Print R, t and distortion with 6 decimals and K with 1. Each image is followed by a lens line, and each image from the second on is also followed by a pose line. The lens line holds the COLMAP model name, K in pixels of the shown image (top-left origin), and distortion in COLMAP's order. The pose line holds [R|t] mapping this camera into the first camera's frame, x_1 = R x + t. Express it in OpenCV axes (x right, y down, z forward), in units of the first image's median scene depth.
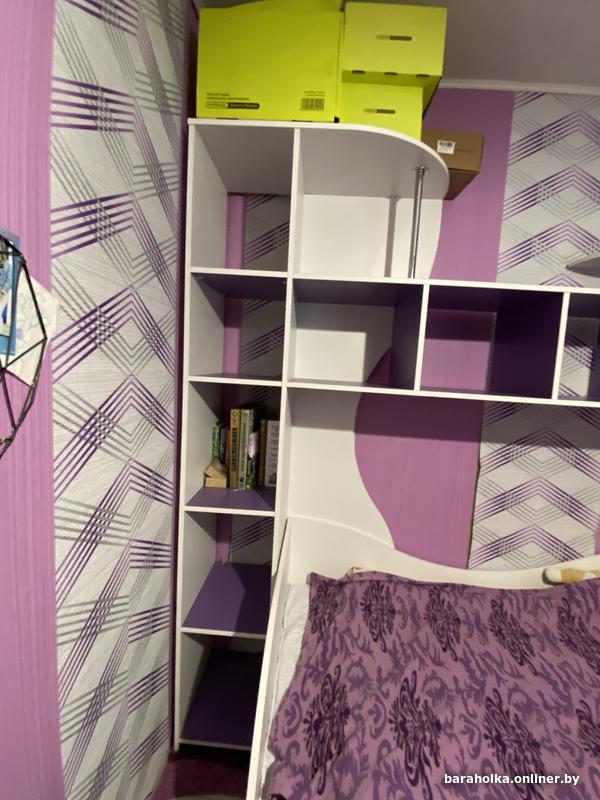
lens RADIAL K [[349.3, 0, 297.2], [0, 349.3, 397.2], [0, 0, 1]] dist [0.012002, -0.008711]
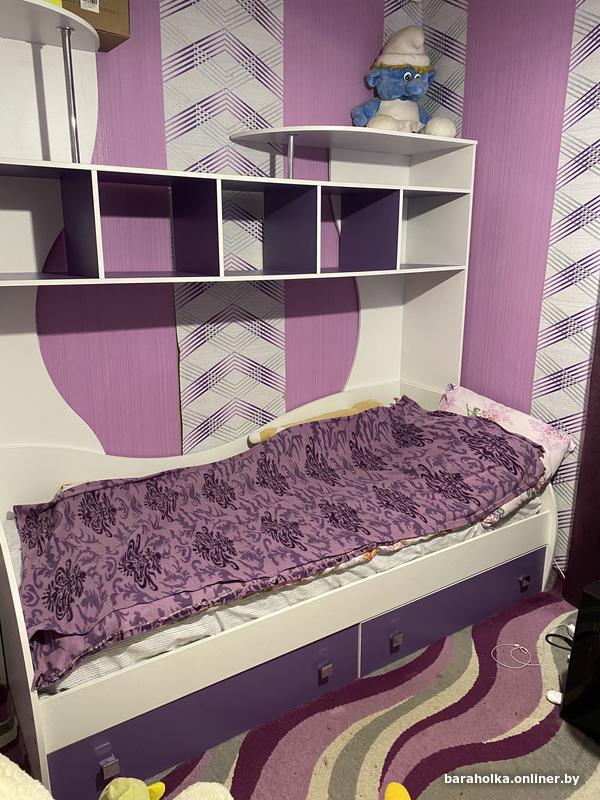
lens RADIAL K [[619.6, 0, 299.9], [0, 619.6, 392.9], [0, 0, 1]] dist [0.031273, -0.033448]
pose [[0.810661, -0.194749, 0.552178, -0.192655], [0.090883, 0.973487, 0.209914, -0.021181], [-0.578419, -0.119985, 0.806868, -0.640682]]
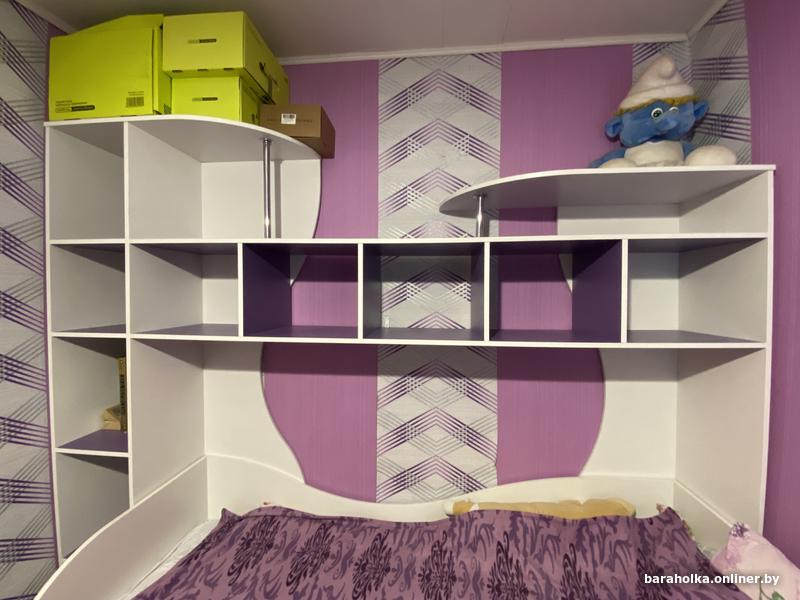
lens RADIAL K [[349.3, 0, 417.0], [0, 349.3, 295.3], [0, 0, 1]] dist [0.012002, -0.008711]
pose [[0.996323, -0.052593, -0.067633, 0.779548], [0.047558, 0.996123, -0.074013, -0.031904], [0.071264, 0.070524, 0.994961, -0.056501]]
